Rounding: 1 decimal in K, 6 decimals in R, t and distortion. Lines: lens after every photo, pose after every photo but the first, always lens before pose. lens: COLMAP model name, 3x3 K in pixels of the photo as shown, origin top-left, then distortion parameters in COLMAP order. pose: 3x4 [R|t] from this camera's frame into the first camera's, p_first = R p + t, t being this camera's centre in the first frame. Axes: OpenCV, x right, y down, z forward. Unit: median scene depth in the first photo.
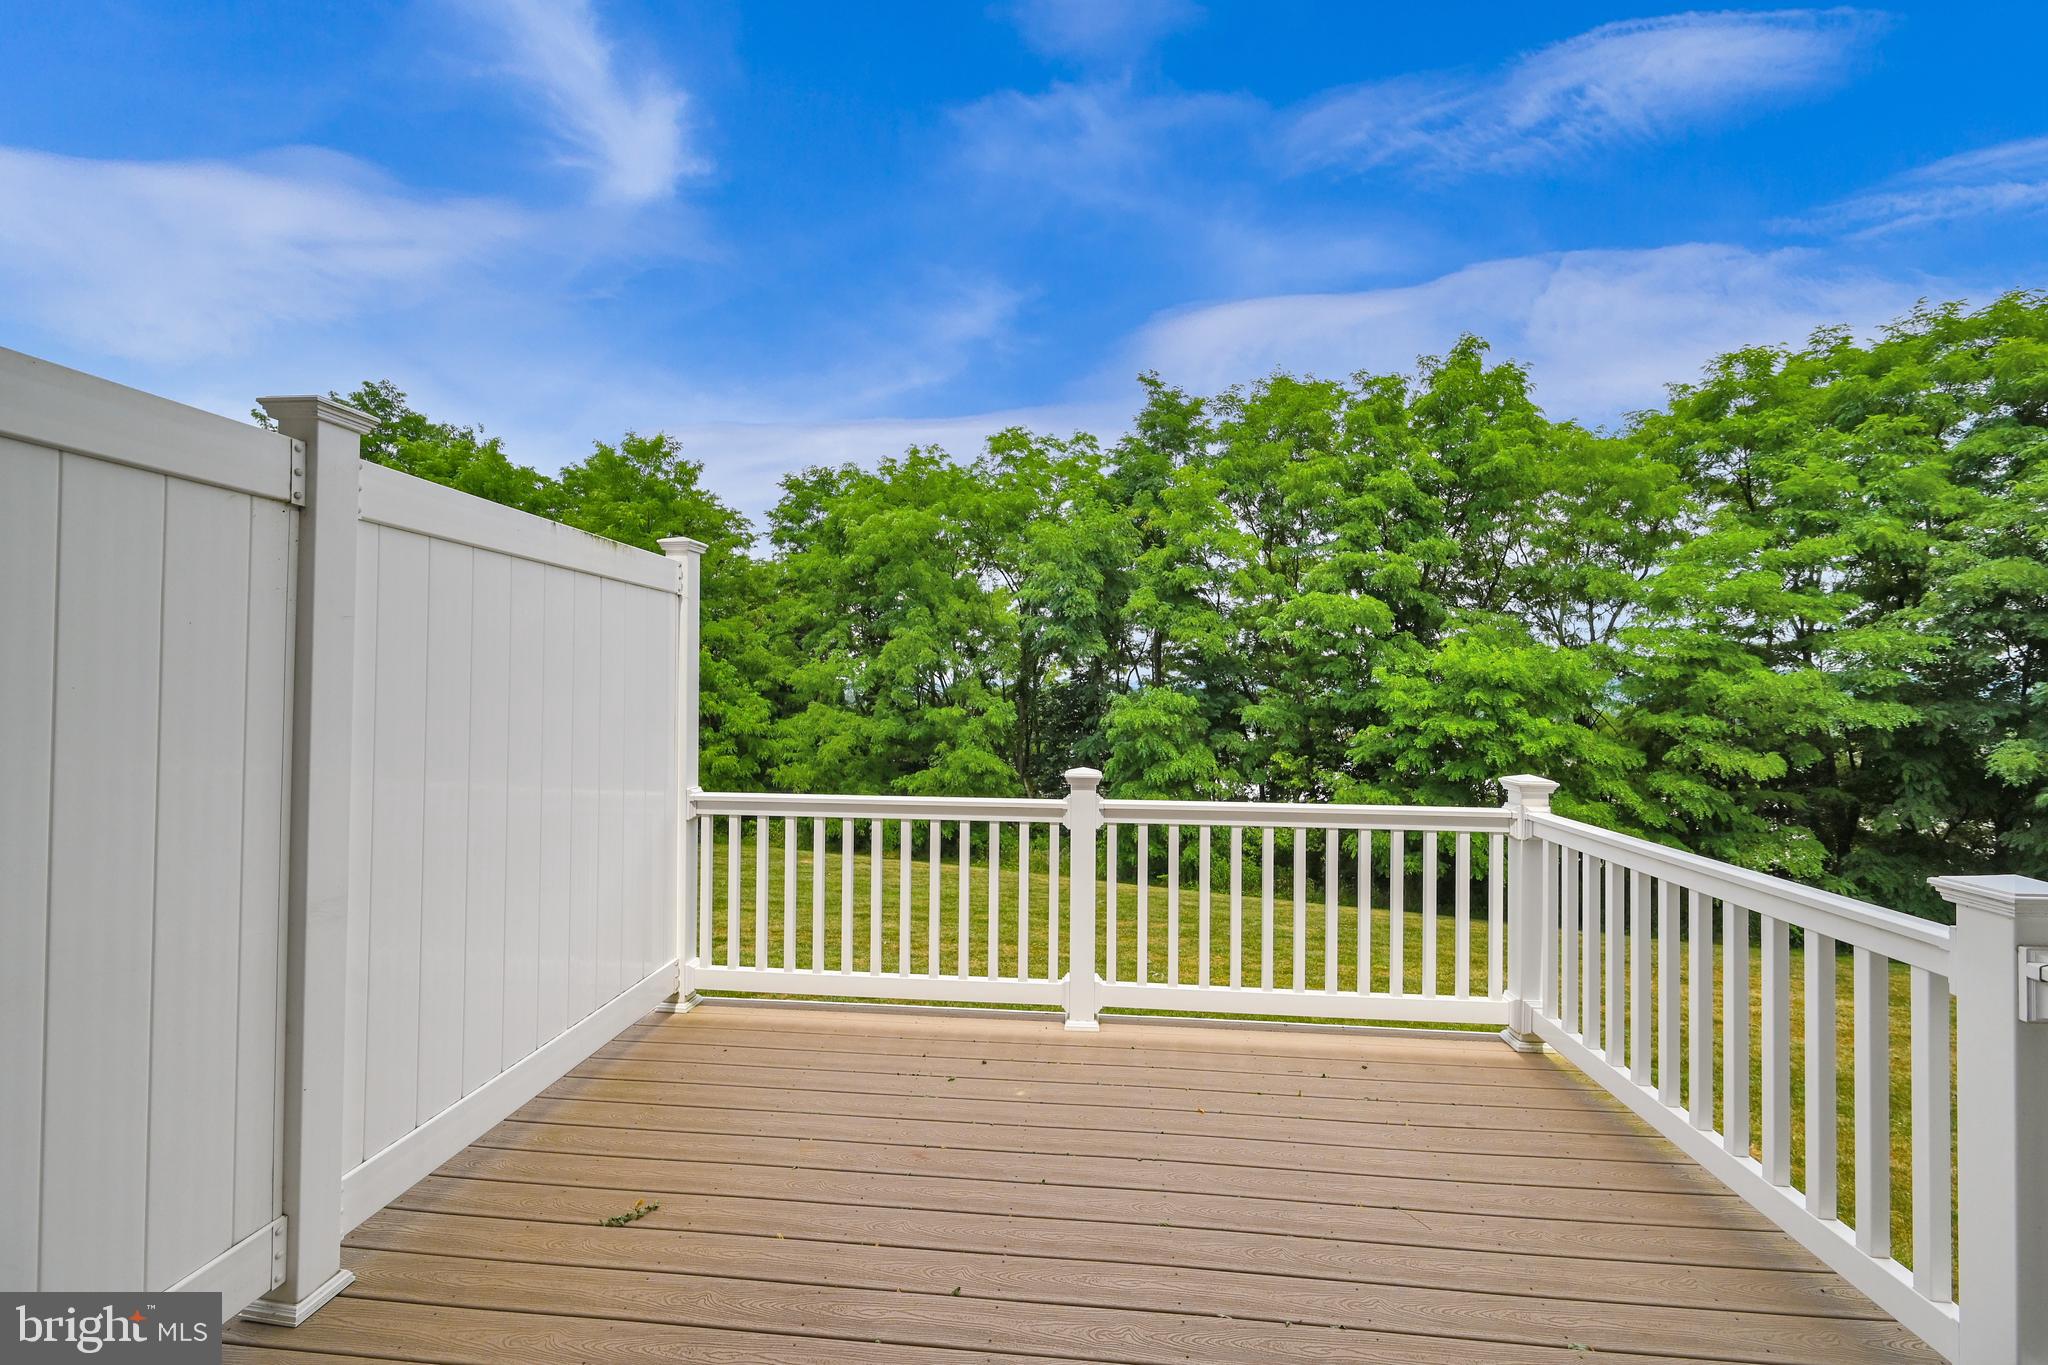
lens RADIAL K [[809.4, 0, 1024.8], [0, 809.4, 674.0], [0, 0, 1]] dist [0.000731, 0.000072]
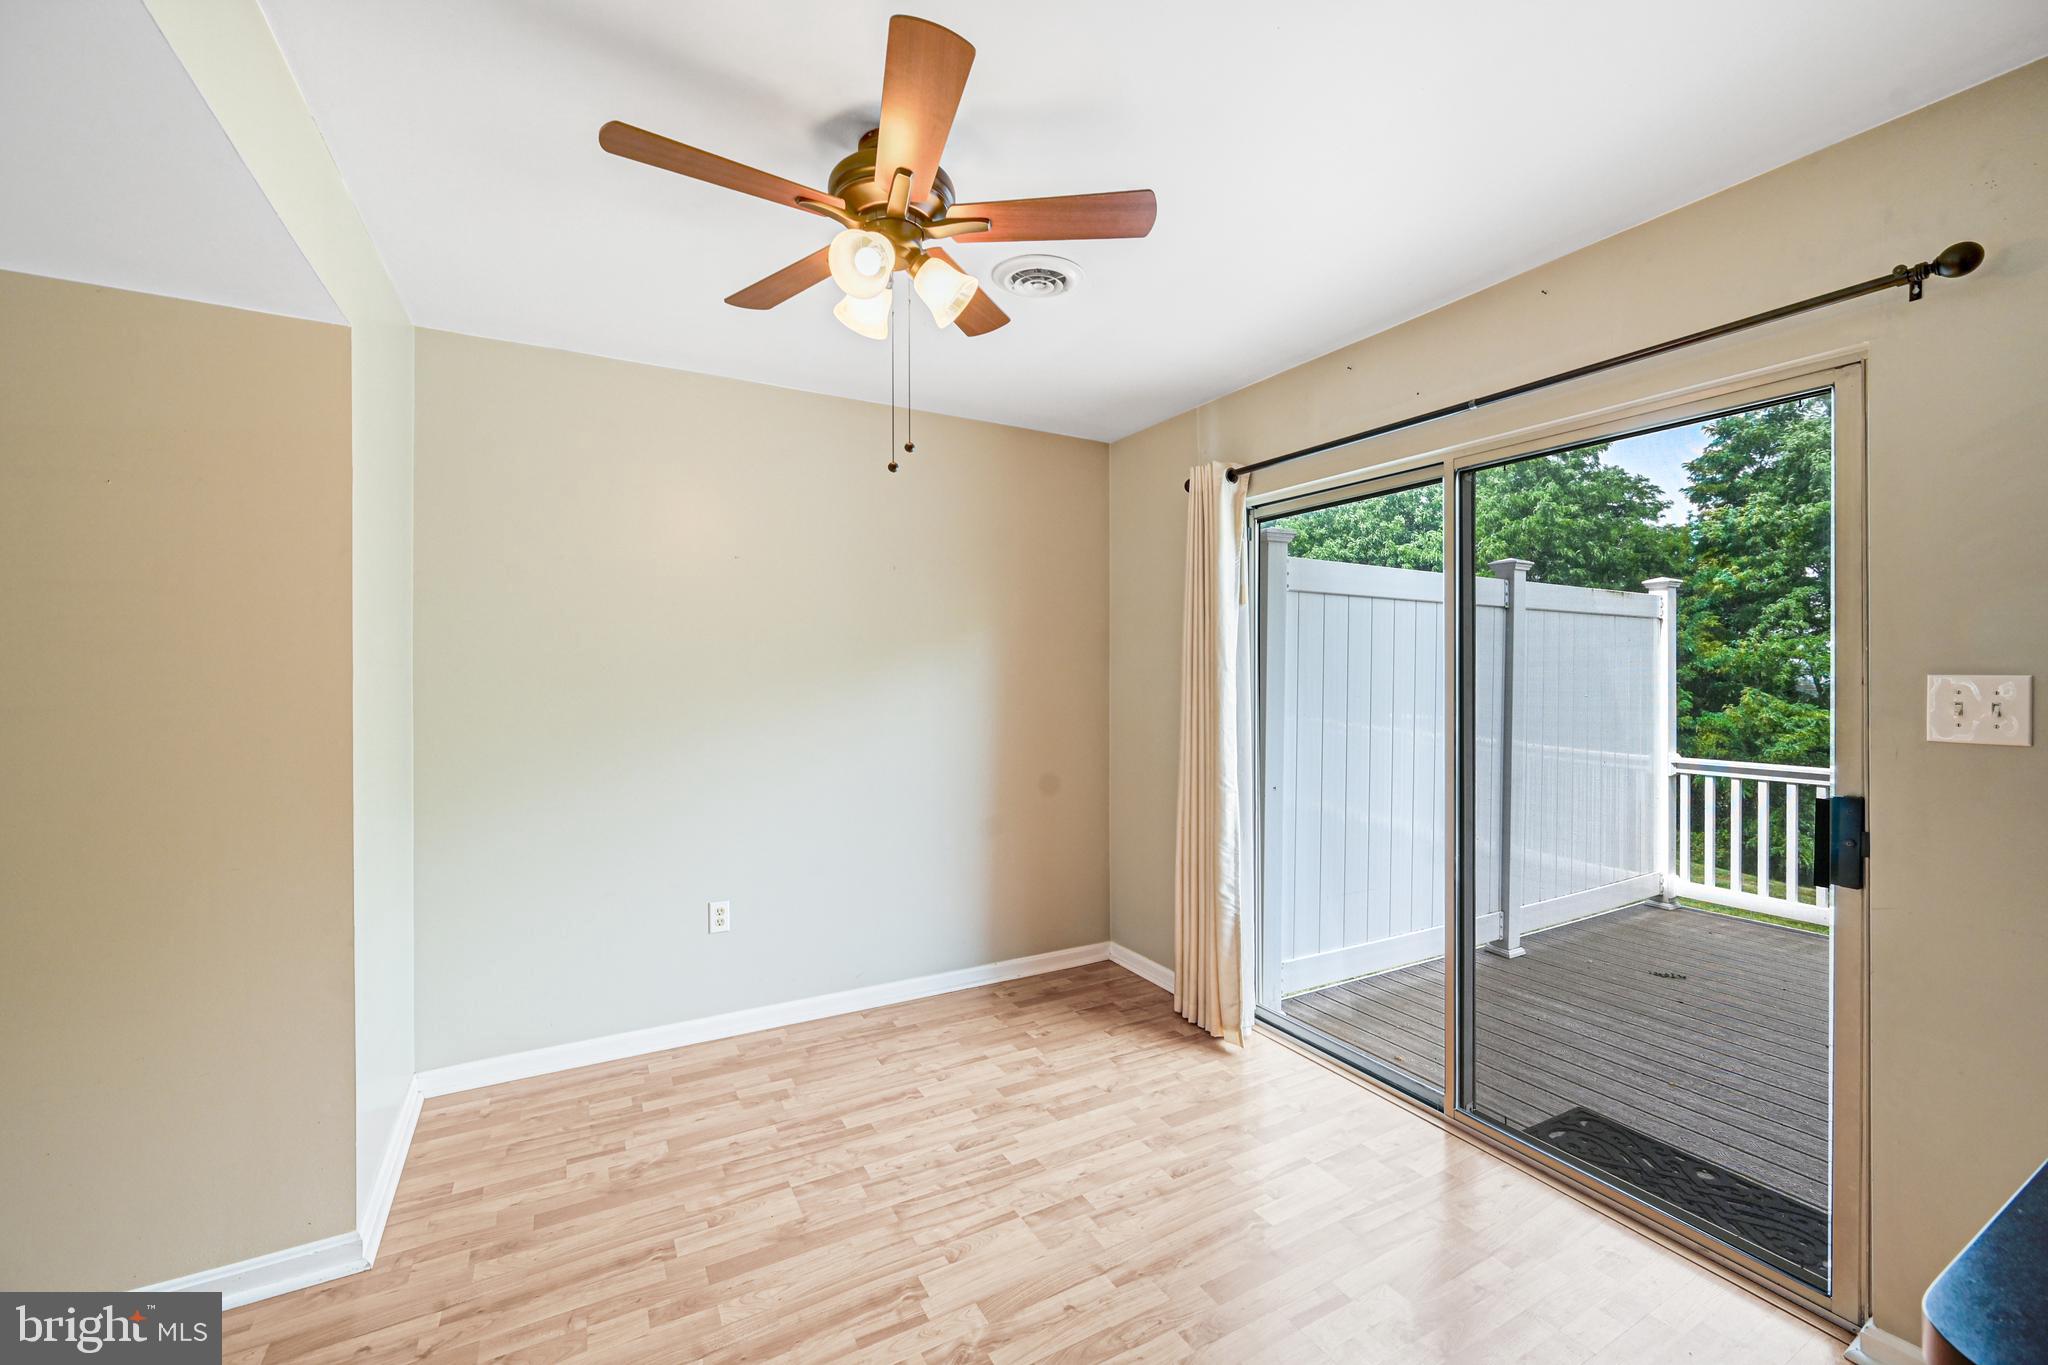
lens RADIAL K [[823.4, 0, 1037.7], [0, 823.4, 679.8], [0, 0, 1]] dist [0.001780, 0.000110]
pose [[0.571010, 0.003980, -0.820933, 0.136486], [0.018859, 0.999661, 0.017964, -0.035519], [0.820726, -0.025740, 0.570741, -0.728267]]
